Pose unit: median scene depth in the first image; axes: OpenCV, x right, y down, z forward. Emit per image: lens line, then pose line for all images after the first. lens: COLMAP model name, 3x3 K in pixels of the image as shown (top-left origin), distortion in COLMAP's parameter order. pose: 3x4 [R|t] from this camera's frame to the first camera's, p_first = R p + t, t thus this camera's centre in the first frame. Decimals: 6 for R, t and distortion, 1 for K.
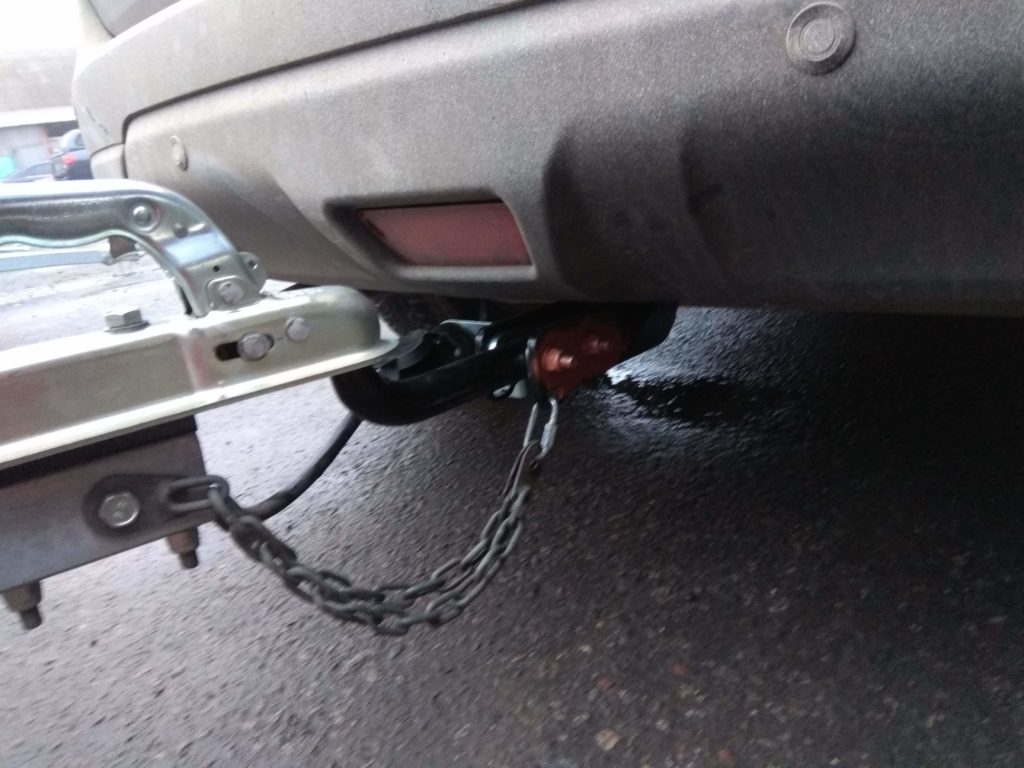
lens RADIAL K [[791.9, 0, 512.0], [0, 791.9, 384.0], [0, 0, 1]] dist [0.098146, -0.138938]
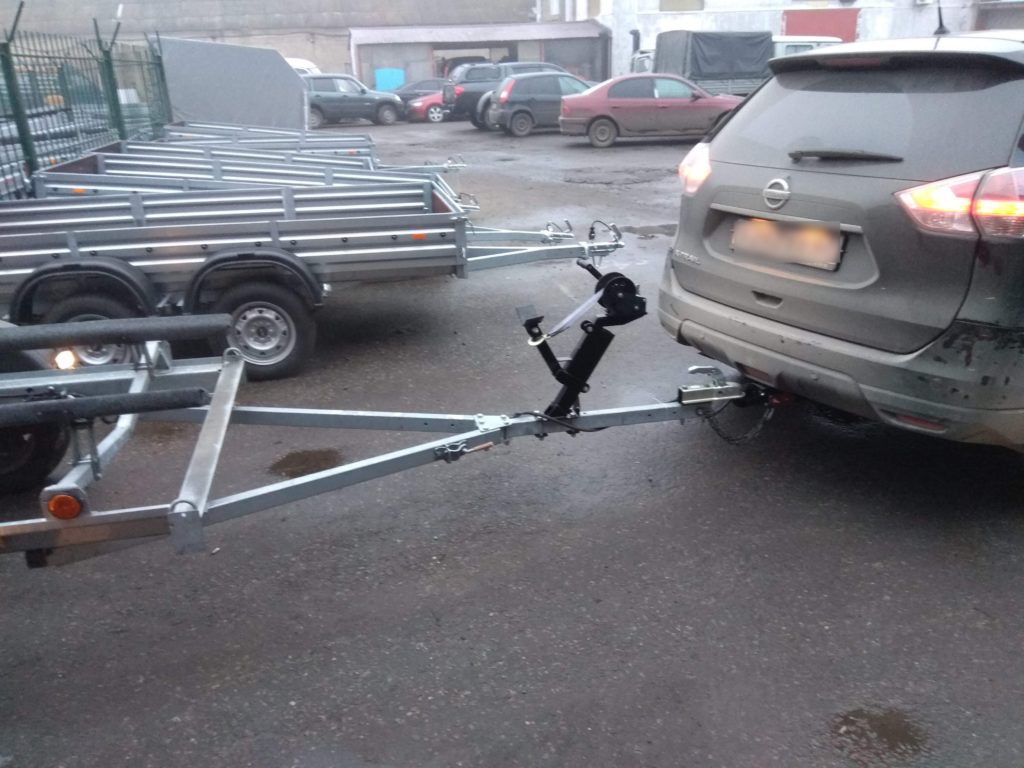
lens RADIAL K [[791.9, 0, 512.0], [0, 791.9, 384.0], [0, 0, 1]] dist [0.098146, -0.138938]
pose [[0.923582, 0.231952, -0.305279, 0.035859], [-0.201693, 0.971096, 0.127644, -0.421971], [0.326063, -0.056317, 0.943669, -4.032841]]
